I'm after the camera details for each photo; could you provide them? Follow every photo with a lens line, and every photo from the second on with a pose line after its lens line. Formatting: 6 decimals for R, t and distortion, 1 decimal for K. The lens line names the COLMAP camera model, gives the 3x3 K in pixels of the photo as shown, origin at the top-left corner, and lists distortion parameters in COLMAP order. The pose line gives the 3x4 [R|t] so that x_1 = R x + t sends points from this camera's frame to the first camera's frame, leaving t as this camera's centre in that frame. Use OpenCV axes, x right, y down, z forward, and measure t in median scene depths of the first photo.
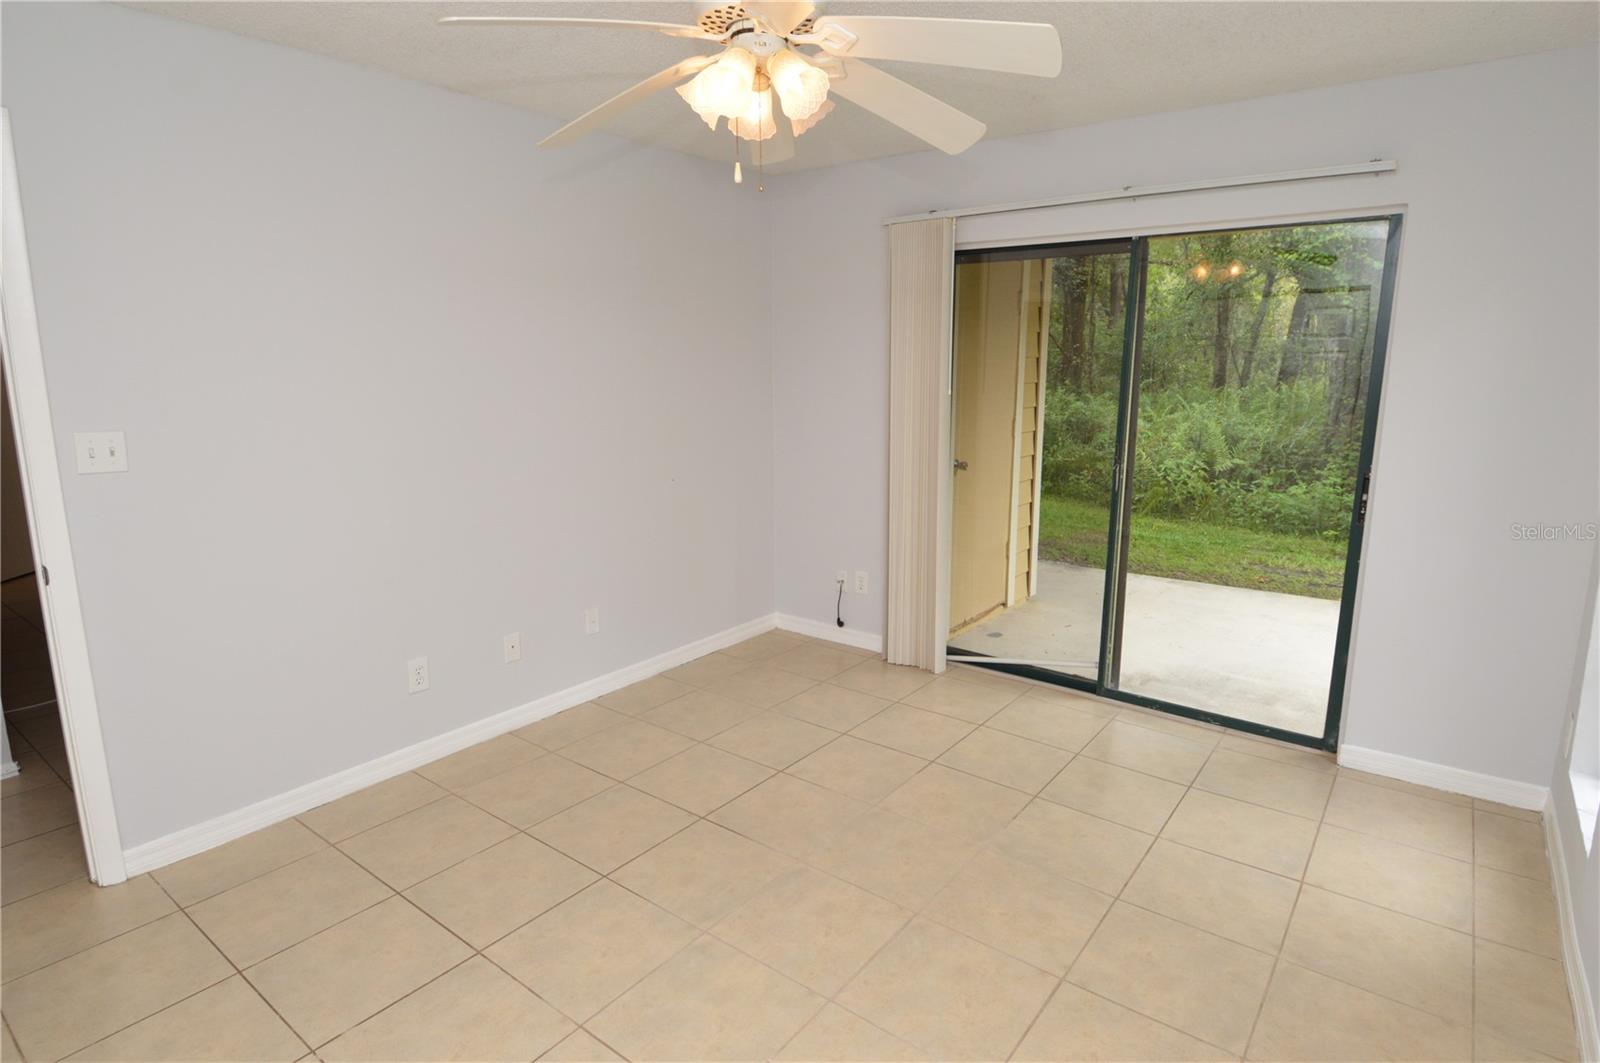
lens RADIAL K [[853.5, 0, 810.9], [0, 853.5, 521.5], [0, 0, 1]] dist [0.020359, -0.026811]
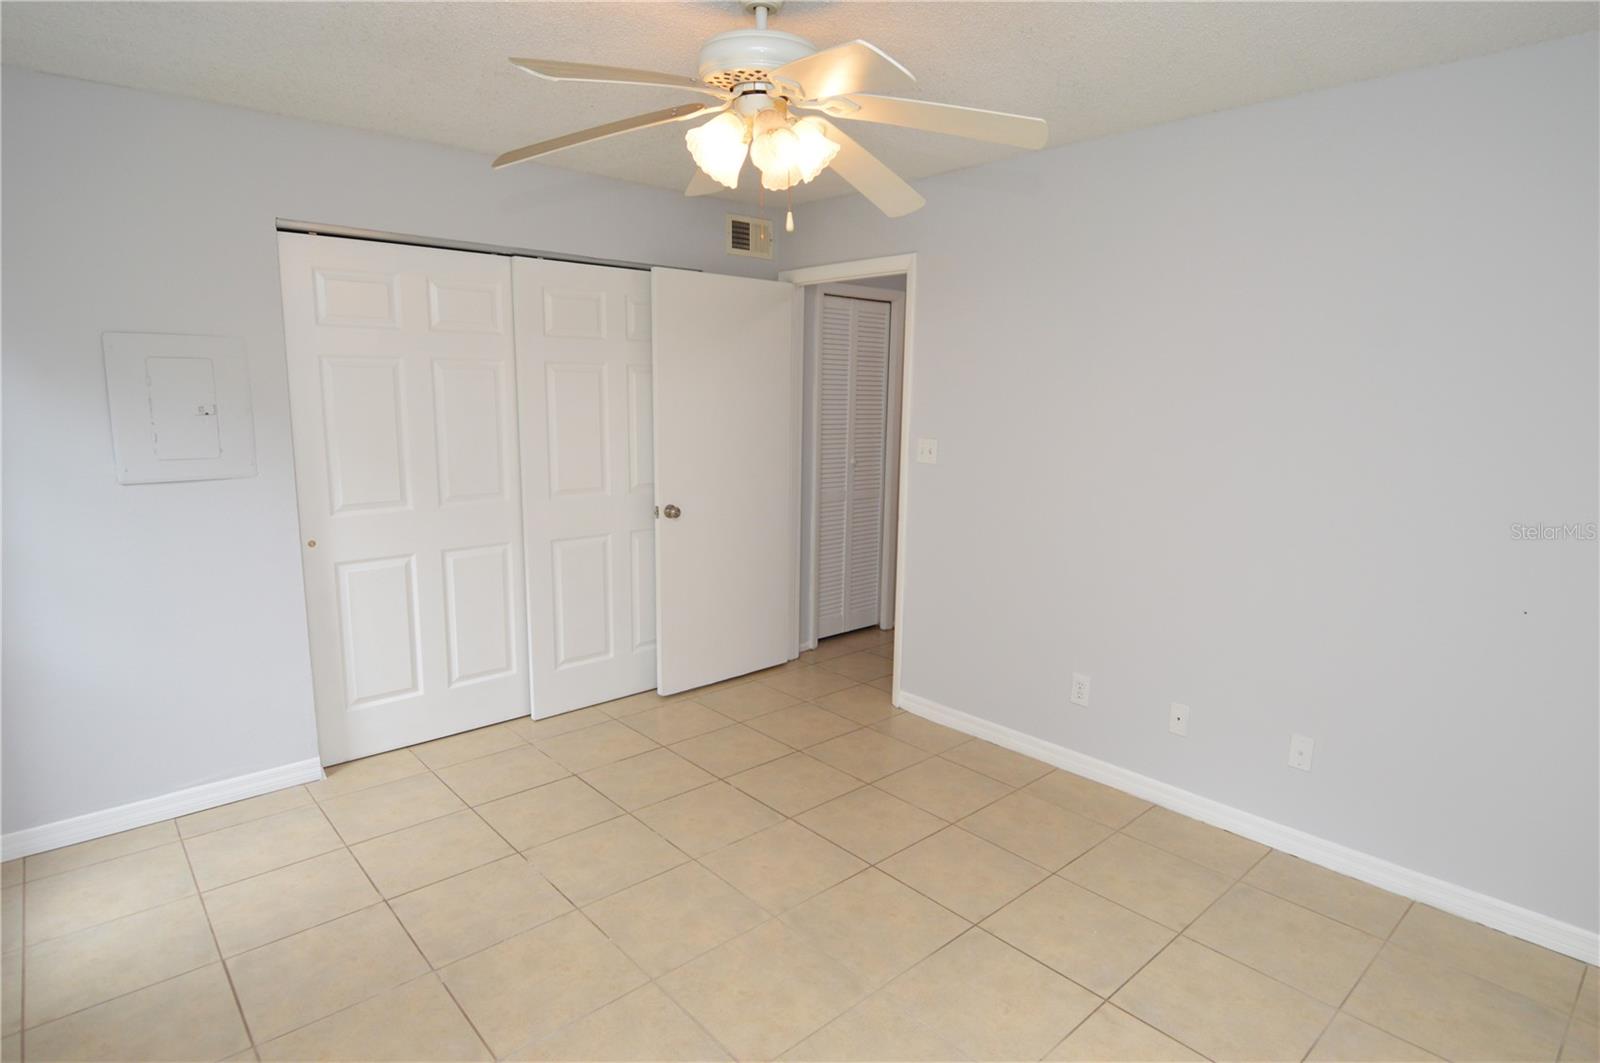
lens RADIAL K [[853.5, 0, 810.9], [0, 853.5, 521.5], [0, 0, 1]] dist [0.020359, -0.026811]
pose [[-0.180387, 0.149550, -0.972160, 0.721232], [-0.194274, 0.963486, 0.184264, -0.183108], [0.964219, 0.222104, -0.144747, 0.920070]]
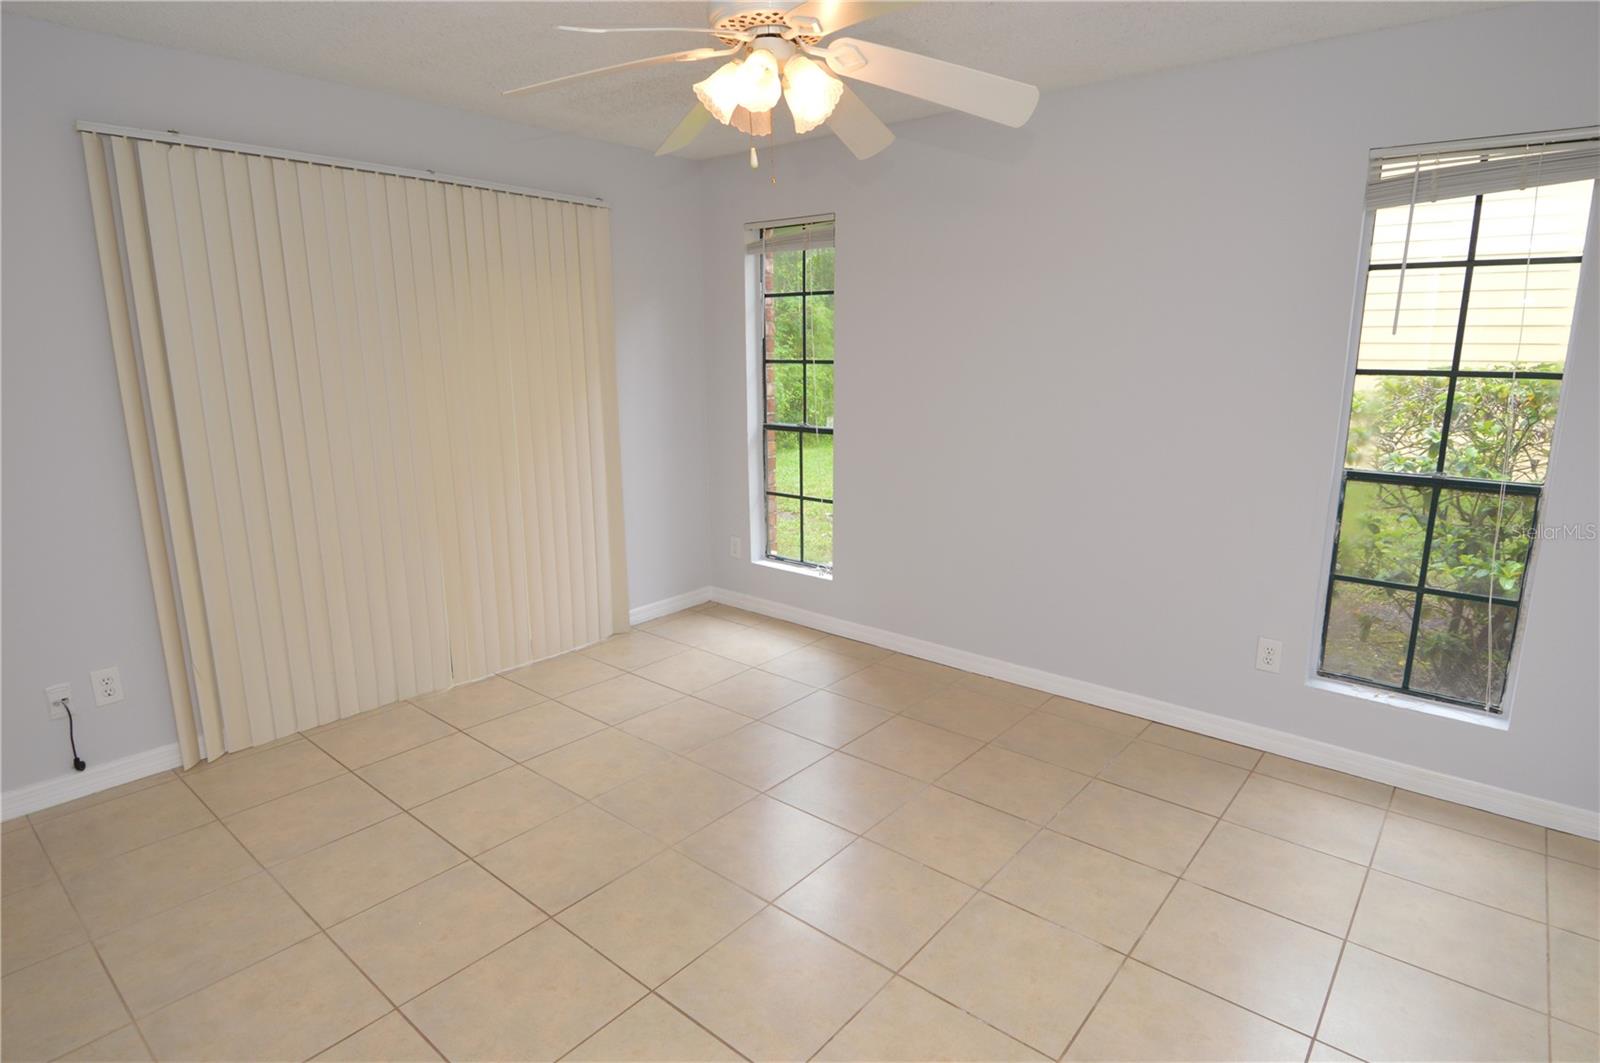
lens RADIAL K [[857.6, 0, 810.1], [0, 857.6, 521.8], [0, 0, 1]] dist [0.027345, -0.034167]
pose [[0.040928, -0.205249, 0.977854, -0.870884], [0.184648, 0.963371, 0.194480, -0.125395], [-0.981952, 0.172599, 0.077327, 0.671527]]
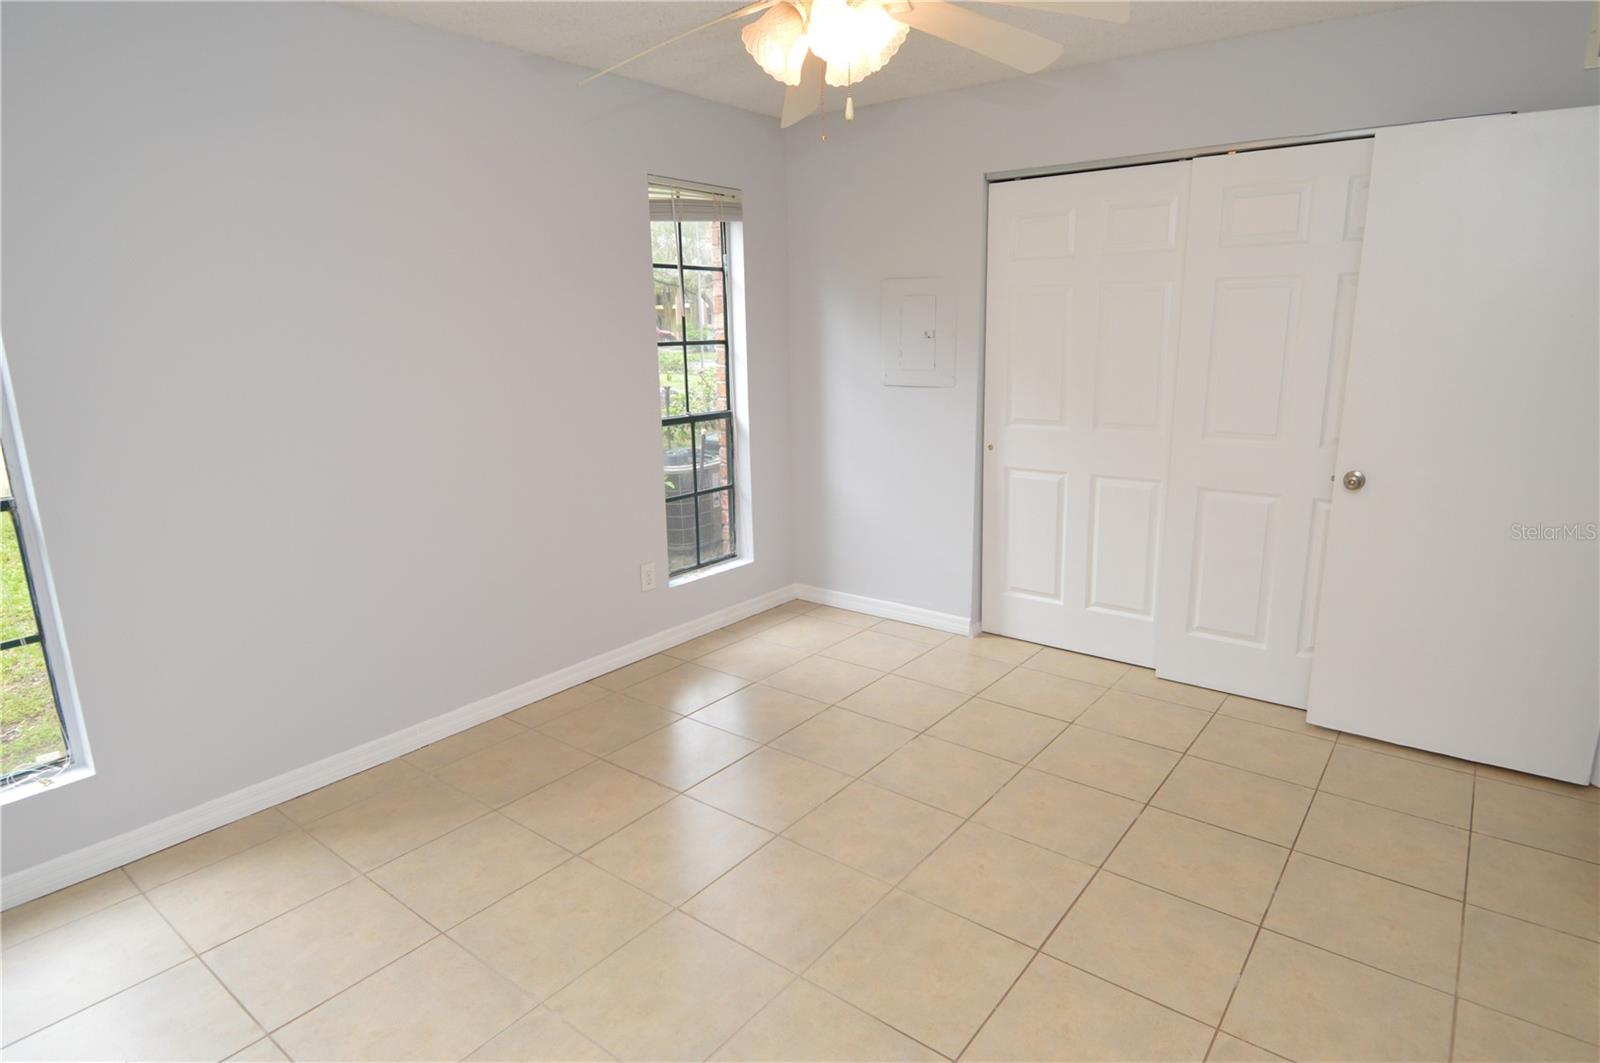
lens RADIAL K [[881.7, 0, 828.9], [0, 881.7, 528.5], [0, 0, 1]] dist [0.021320, -0.029045]
pose [[-0.999930, 0.011796, -0.000954, -0.041744], [0.010403, 0.914600, 0.404227, -0.277698], [0.005641, 0.404188, -0.914658, 1.503030]]
